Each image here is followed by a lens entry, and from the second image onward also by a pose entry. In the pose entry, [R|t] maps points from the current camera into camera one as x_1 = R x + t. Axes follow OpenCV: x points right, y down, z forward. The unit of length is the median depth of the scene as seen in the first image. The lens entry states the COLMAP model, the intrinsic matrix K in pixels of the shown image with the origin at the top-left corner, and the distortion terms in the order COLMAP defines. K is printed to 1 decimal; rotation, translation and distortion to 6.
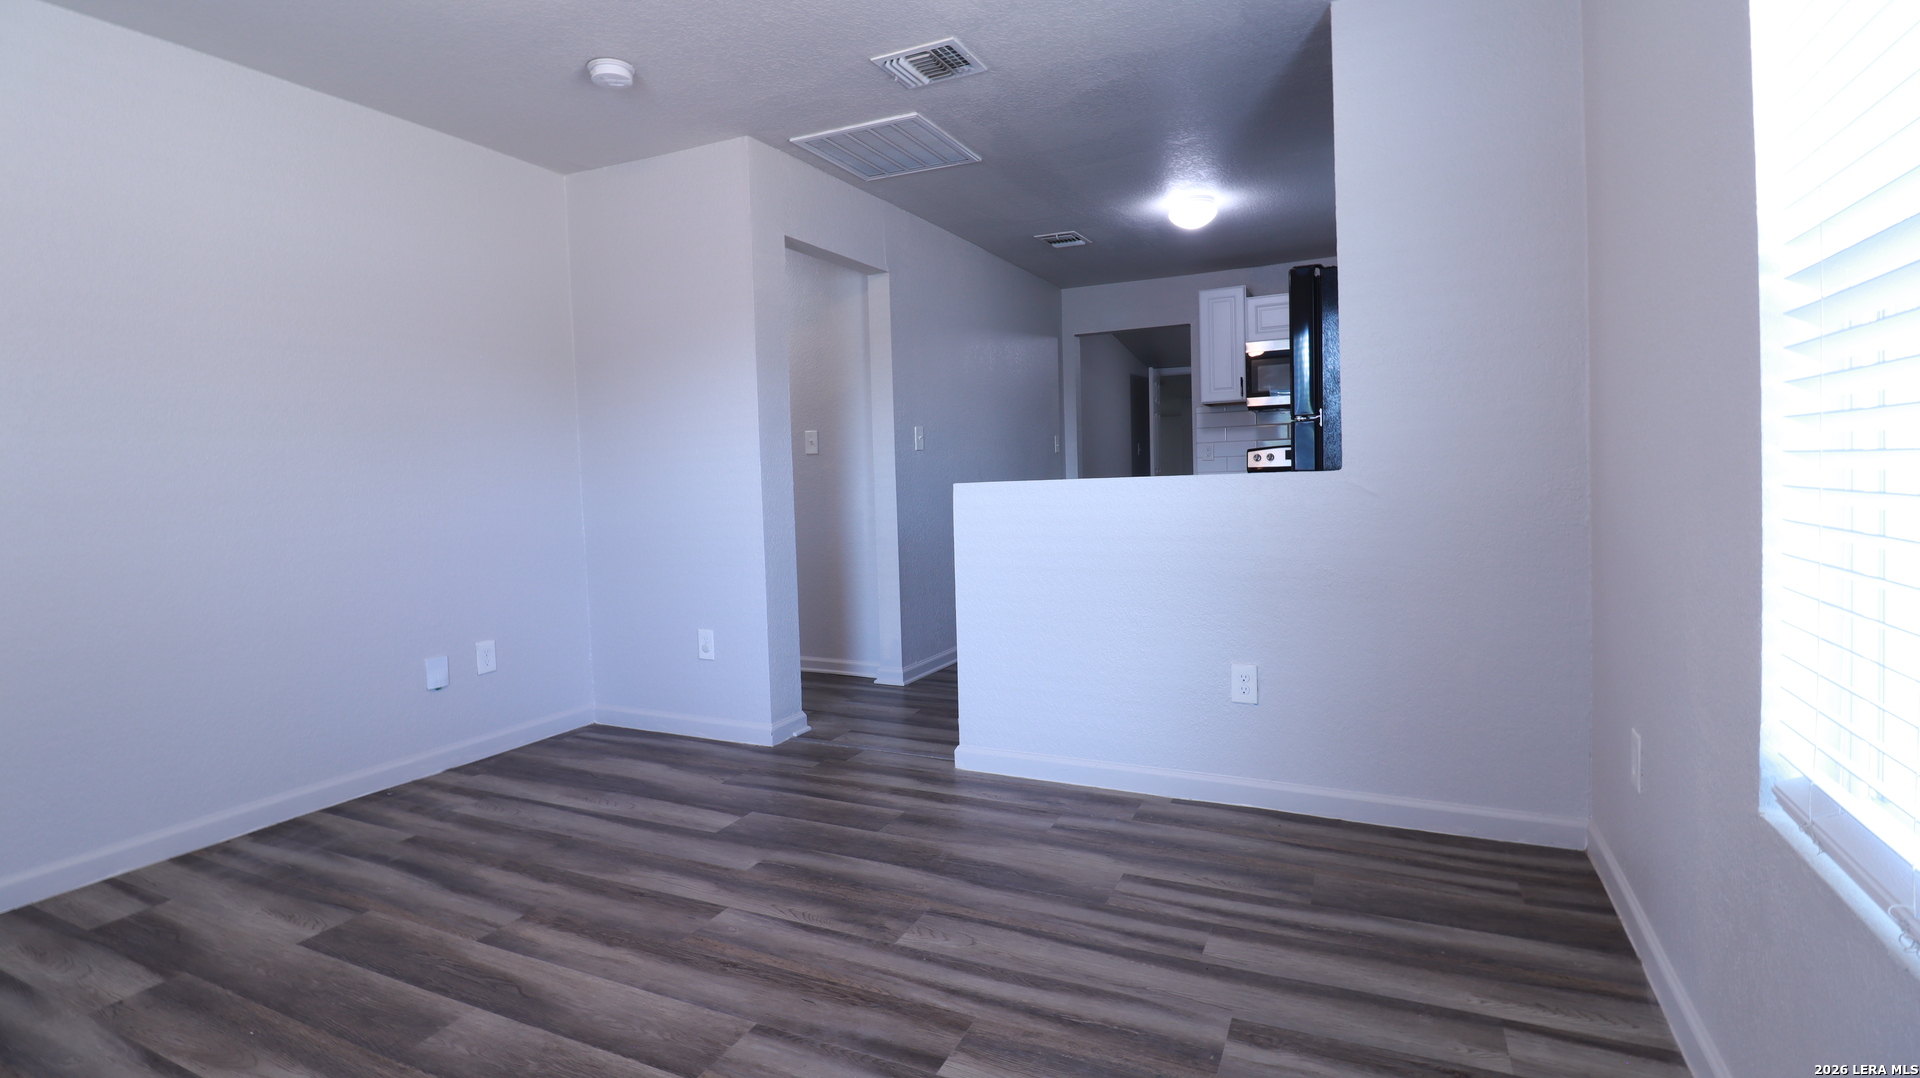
lens RADIAL K [[883.6, 0, 965.1], [0, 883.6, 507.4], [0, 0, 1]] dist [0.004899, -0.016353]
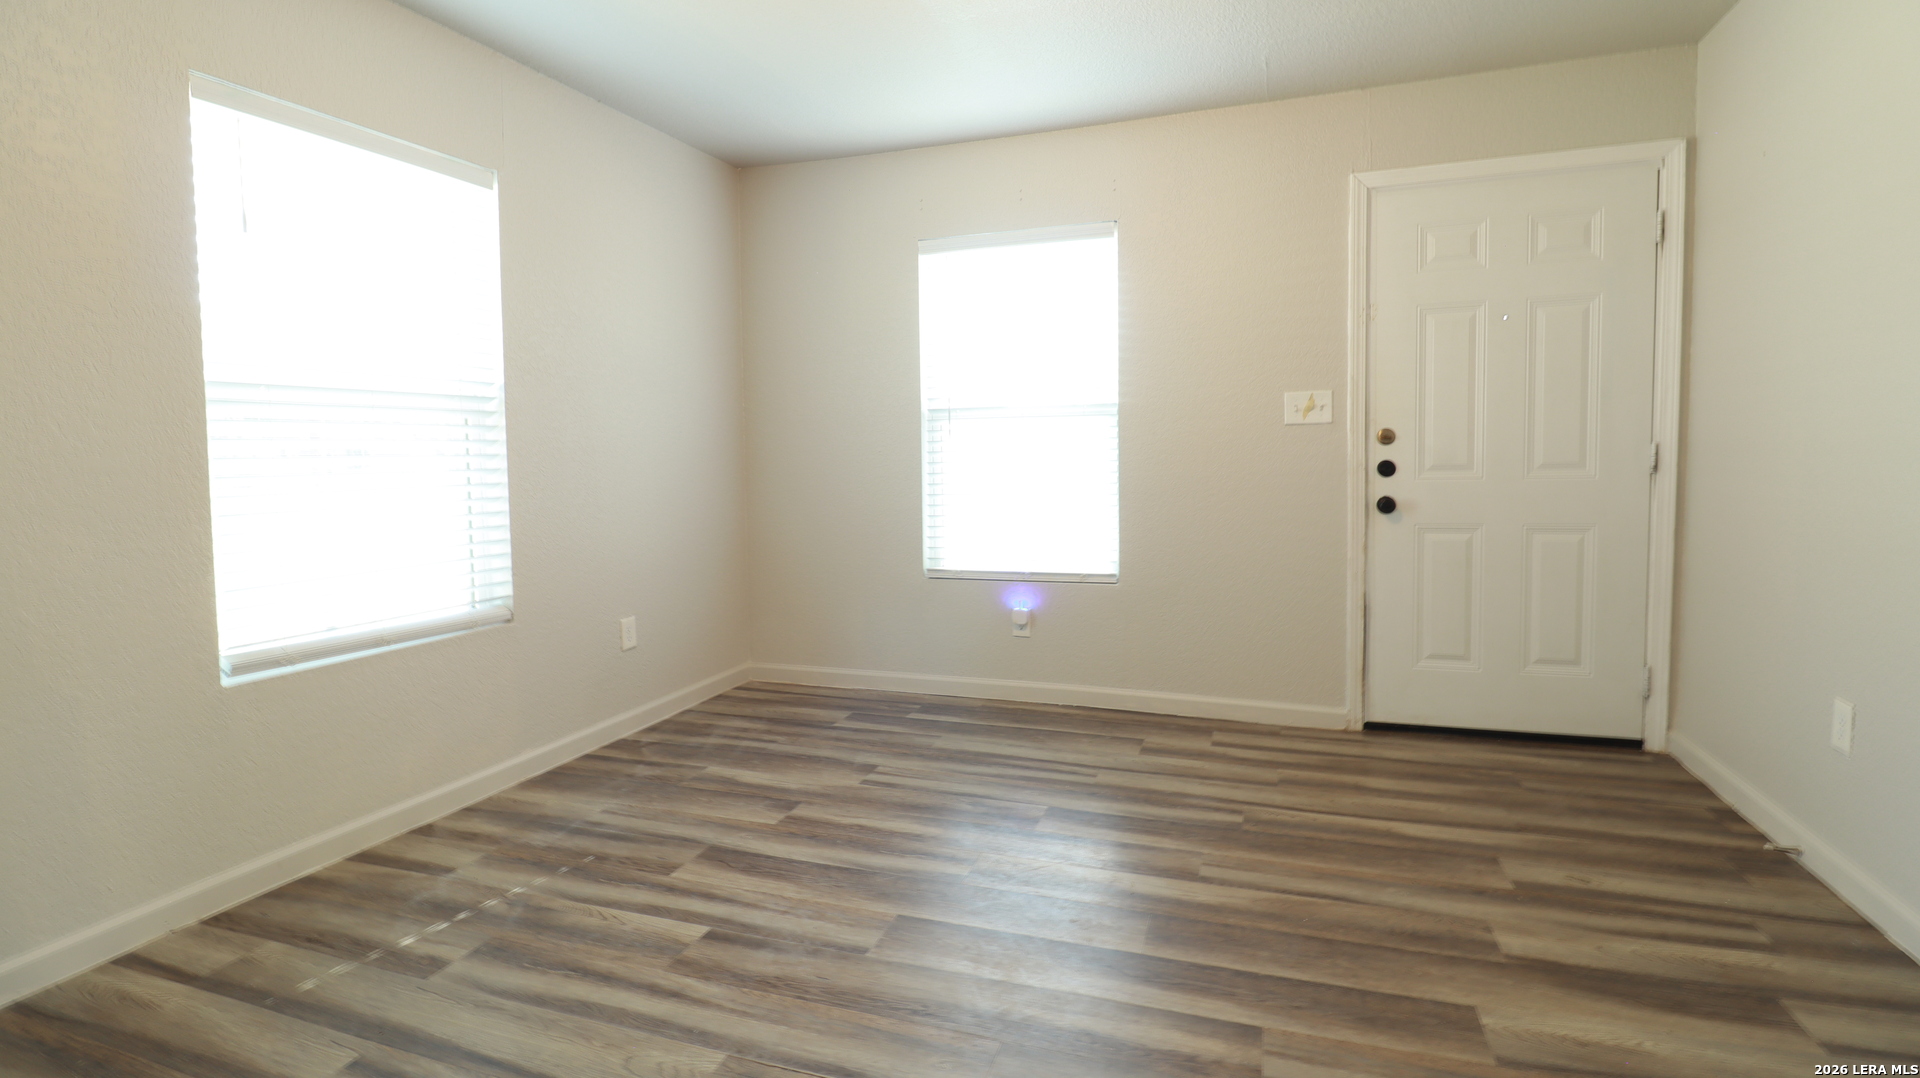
lens RADIAL K [[883.6, 0, 965.1], [0, 883.6, 507.4], [0, 0, 1]] dist [0.004899, -0.016353]
pose [[-0.993422, 0.056506, -0.099600, -0.203418], [0.046013, 0.993442, 0.104670, -0.062378], [0.104862, 0.099398, -0.989507, 1.487050]]
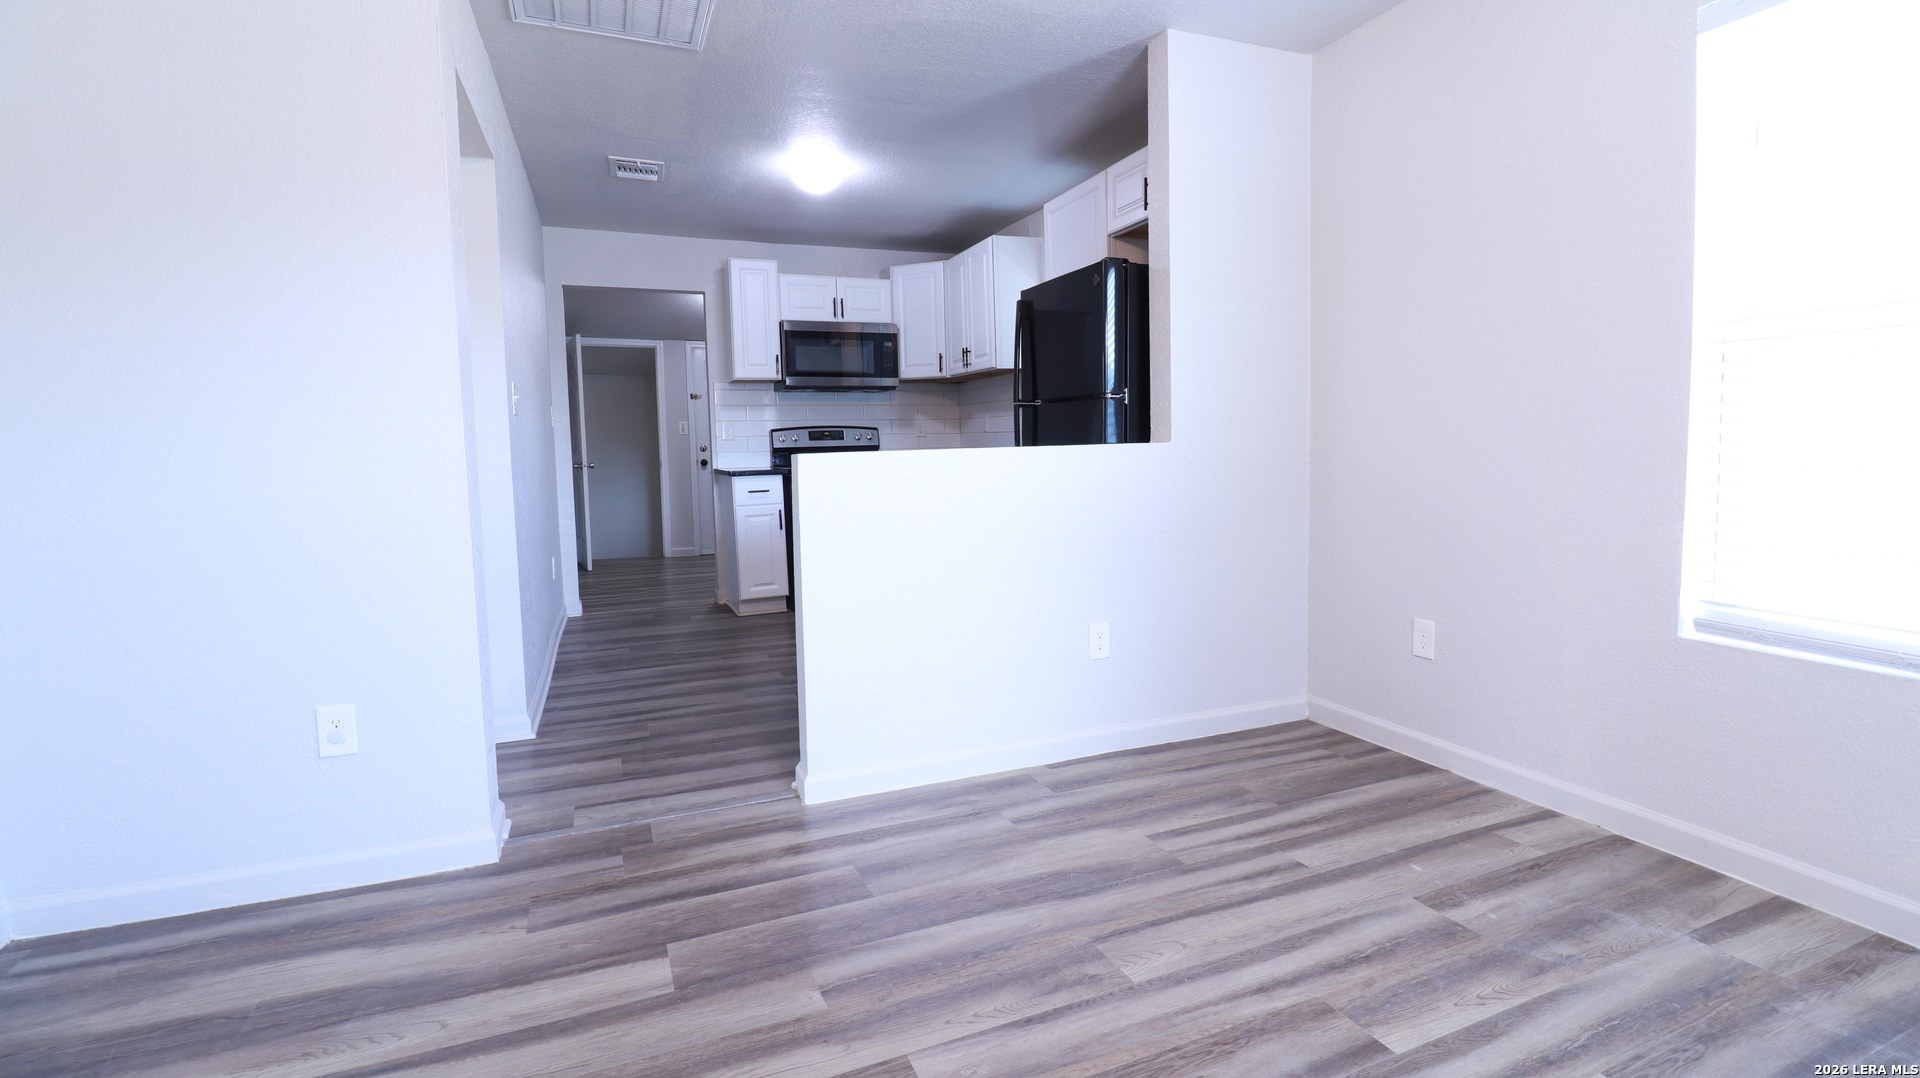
lens RADIAL K [[883.6, 0, 965.1], [0, 883.6, 507.4], [0, 0, 1]] dist [0.004899, -0.016353]
pose [[0.669659, -0.036175, 0.741787, -0.676235], [0.027759, 0.999334, 0.023676, 0.009117], [-0.742149, 0.004737, 0.670218, 0.462088]]
